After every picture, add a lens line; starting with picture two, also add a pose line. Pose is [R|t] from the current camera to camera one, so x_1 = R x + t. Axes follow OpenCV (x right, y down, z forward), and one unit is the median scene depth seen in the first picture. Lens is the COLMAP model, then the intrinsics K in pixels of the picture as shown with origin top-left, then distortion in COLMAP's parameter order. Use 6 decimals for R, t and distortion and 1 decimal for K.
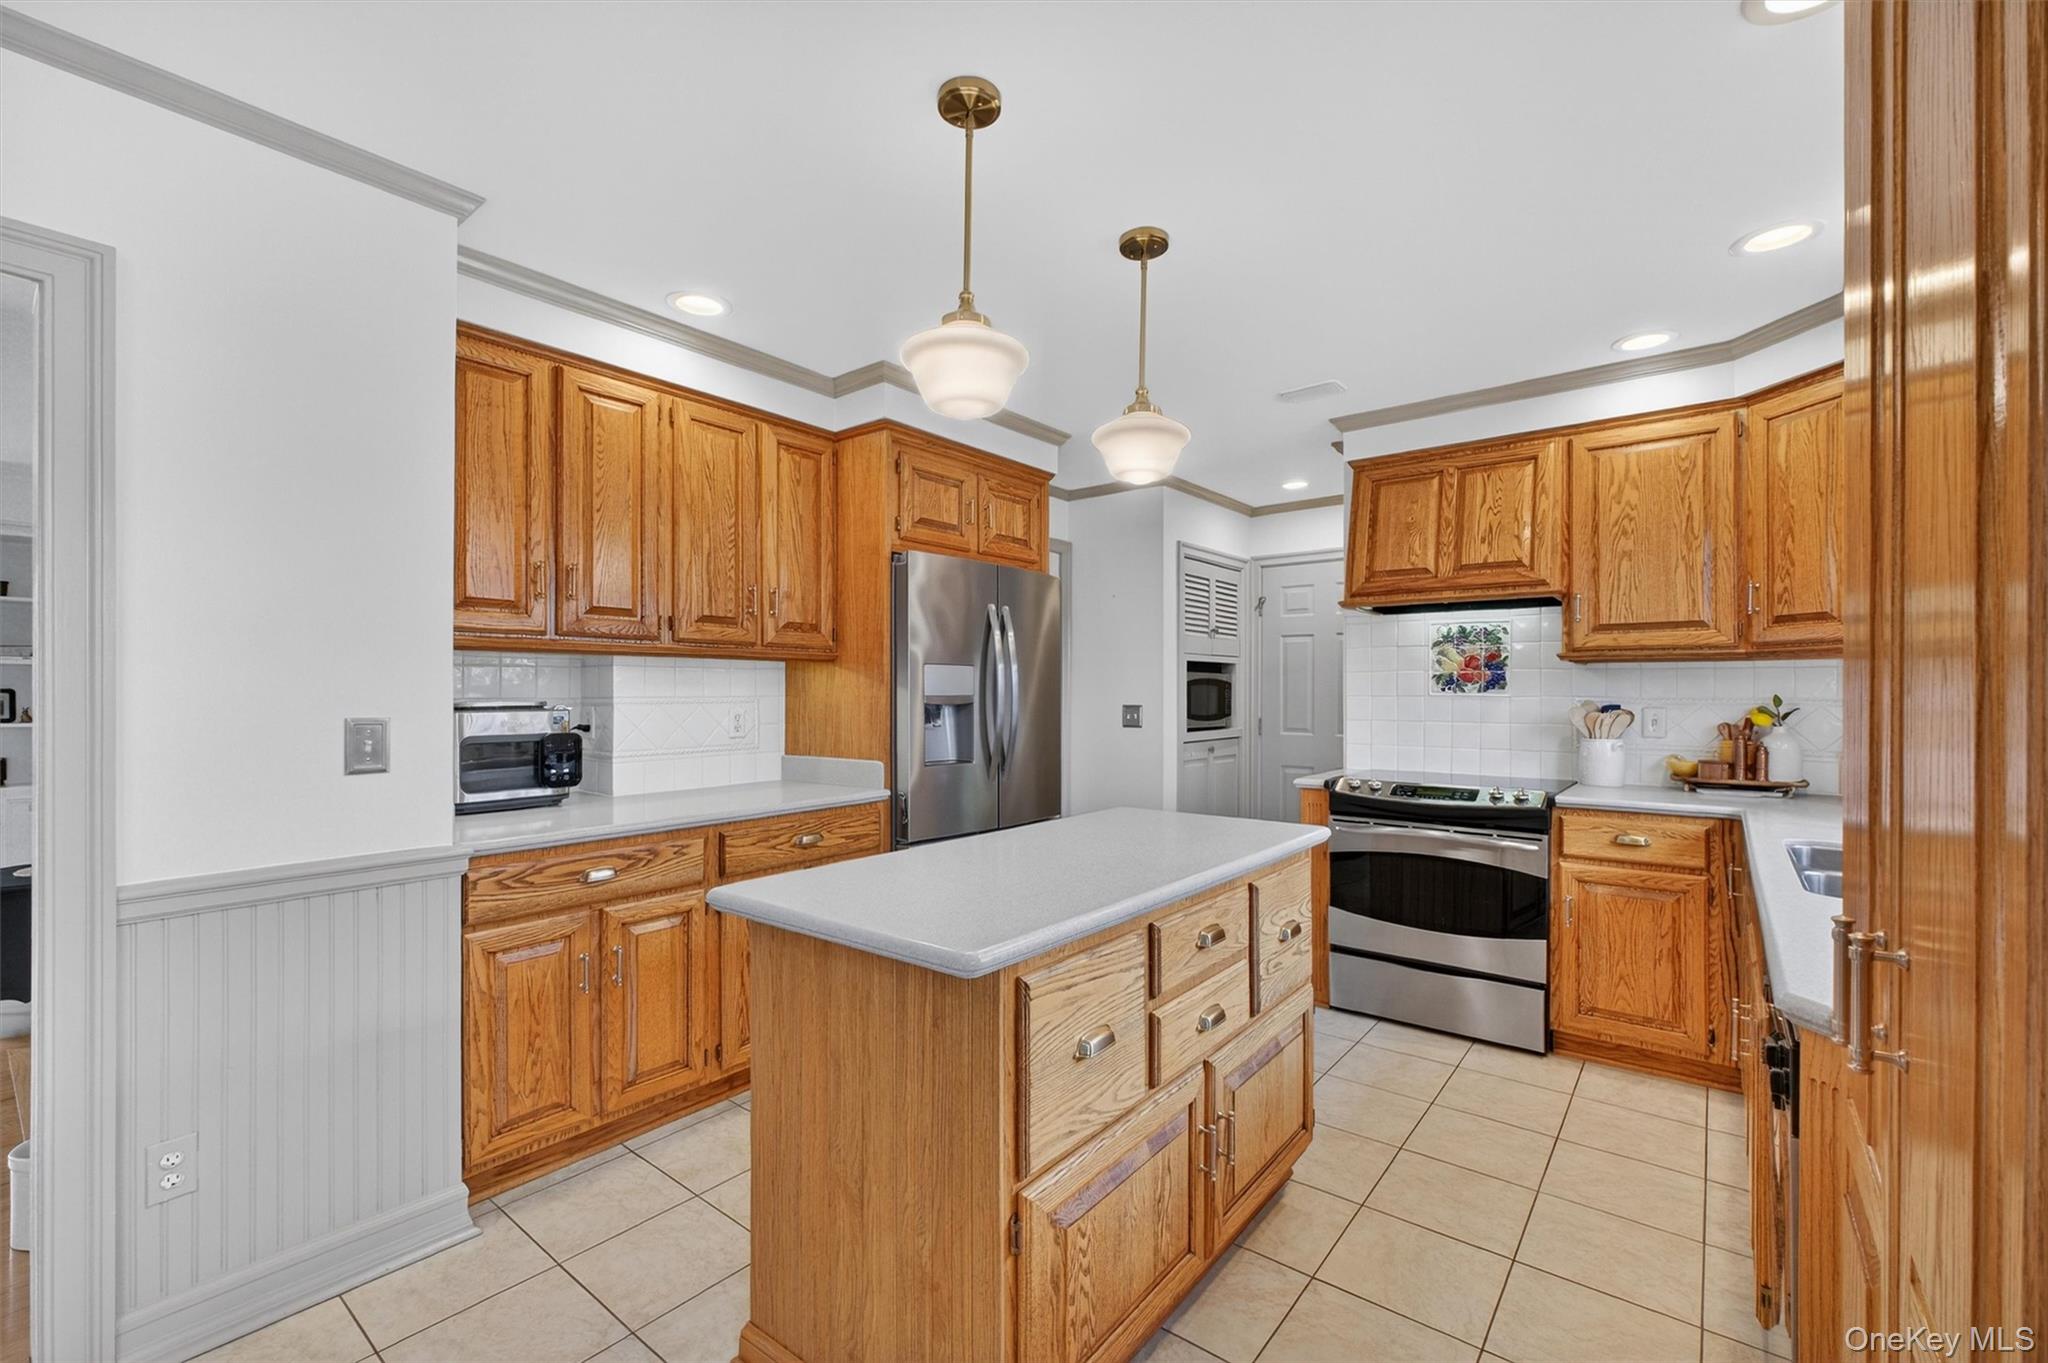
lens RADIAL K [[868.2, 0, 1032.2], [0, 868.2, 691.0], [0, 0, 1]] dist [0.002831, -0.001179]
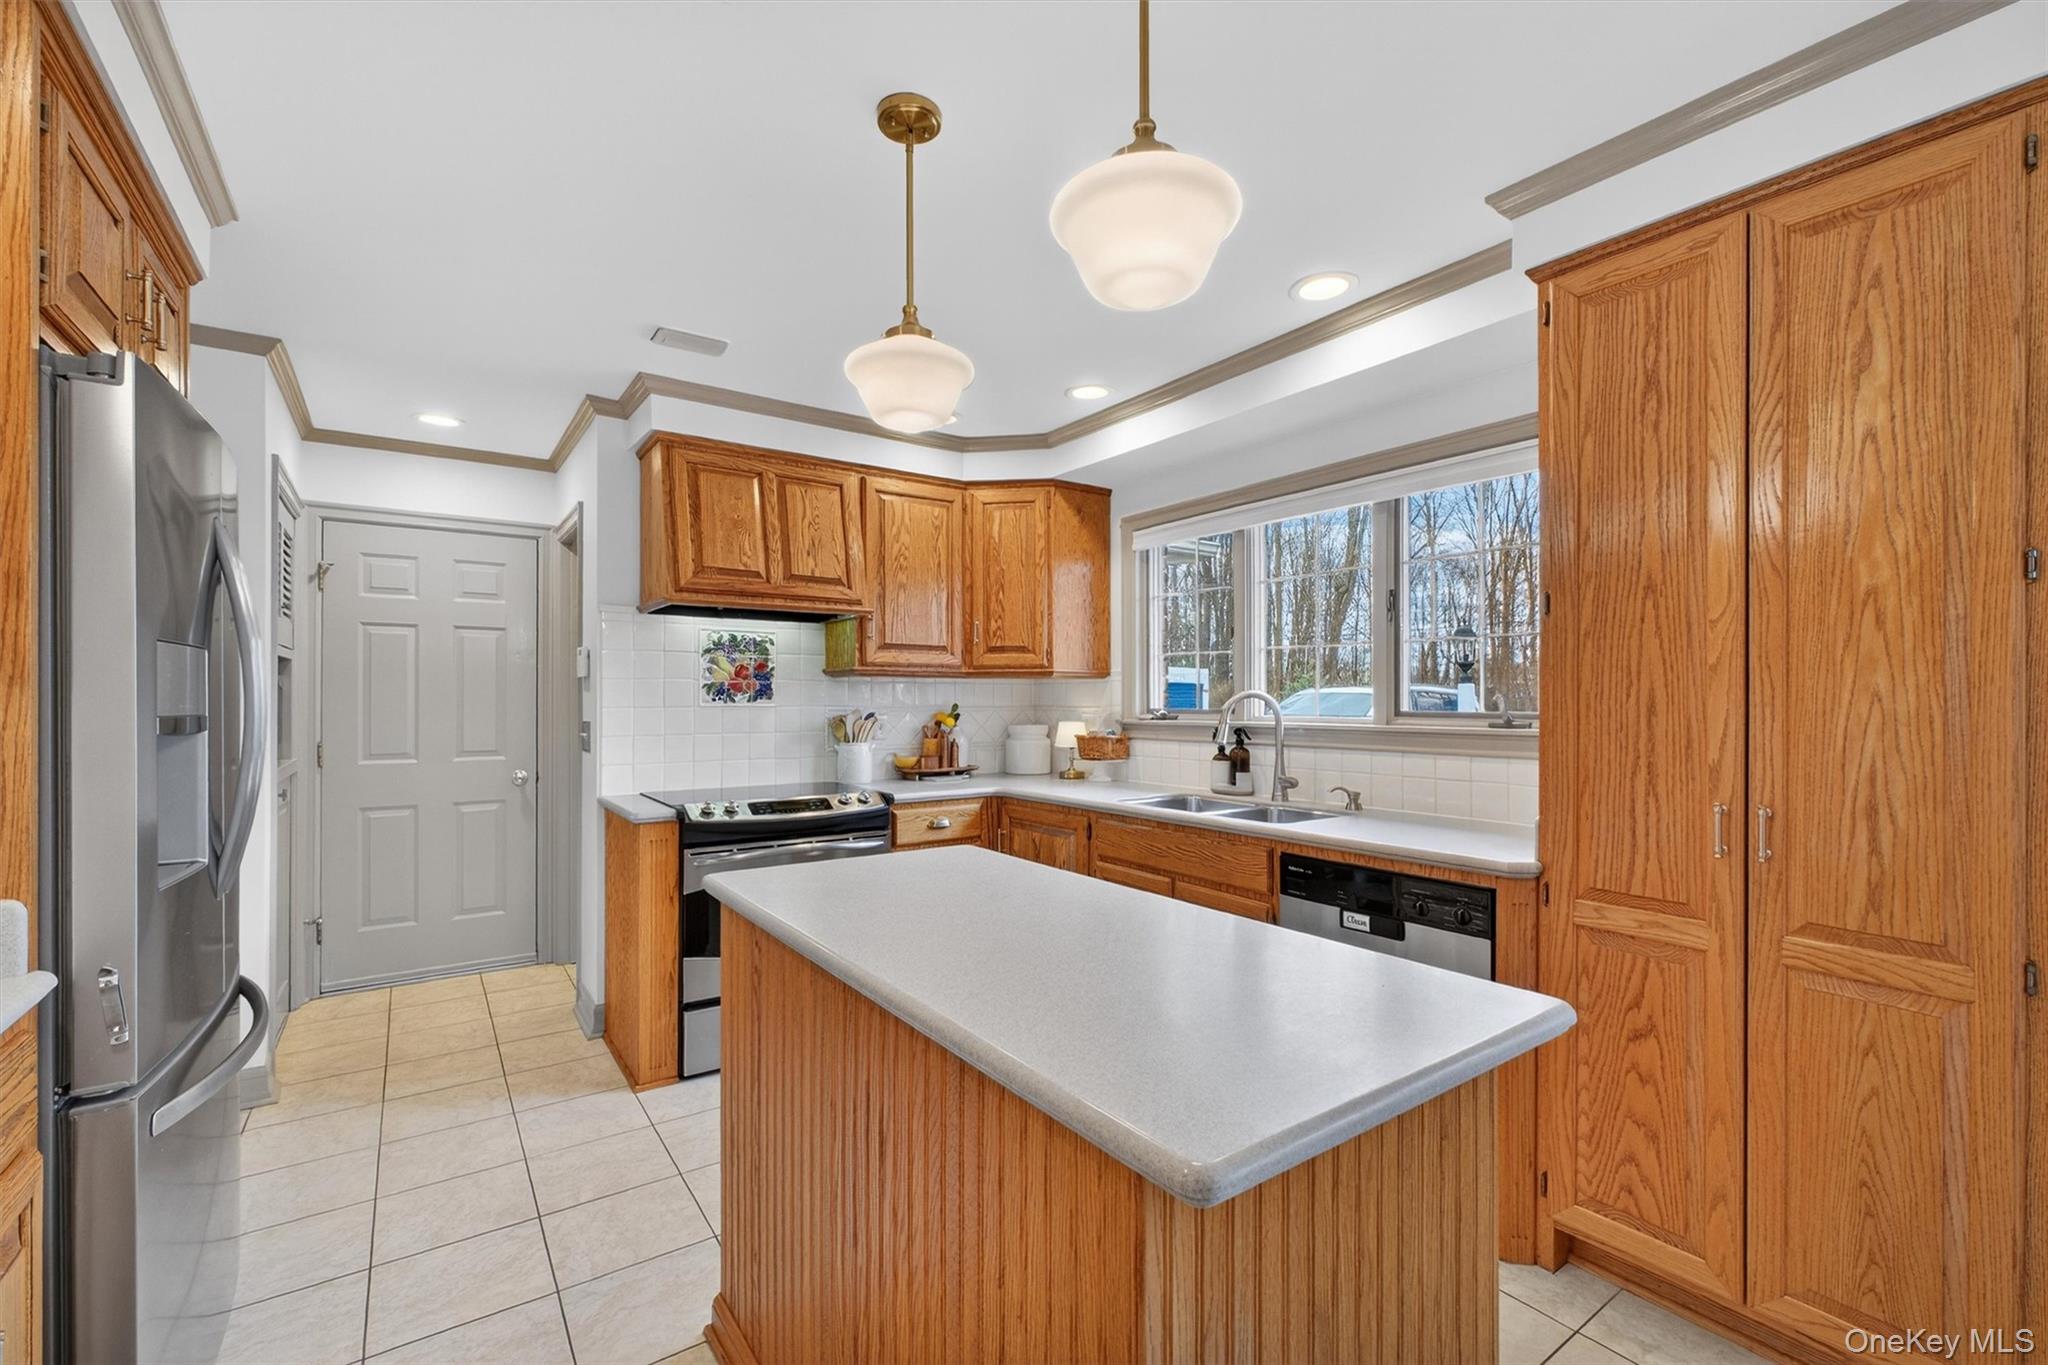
lens RADIAL K [[868.2, 0, 1035.8], [0, 868.2, 683.6], [0, 0, 1]] dist [0.002831, -0.001179]
pose [[0.270024, 0.016729, 0.962708, -0.399406], [0.002755, 0.999832, -0.018146, -0.001386], [-0.962850, 0.007552, 0.269933, 0.482348]]
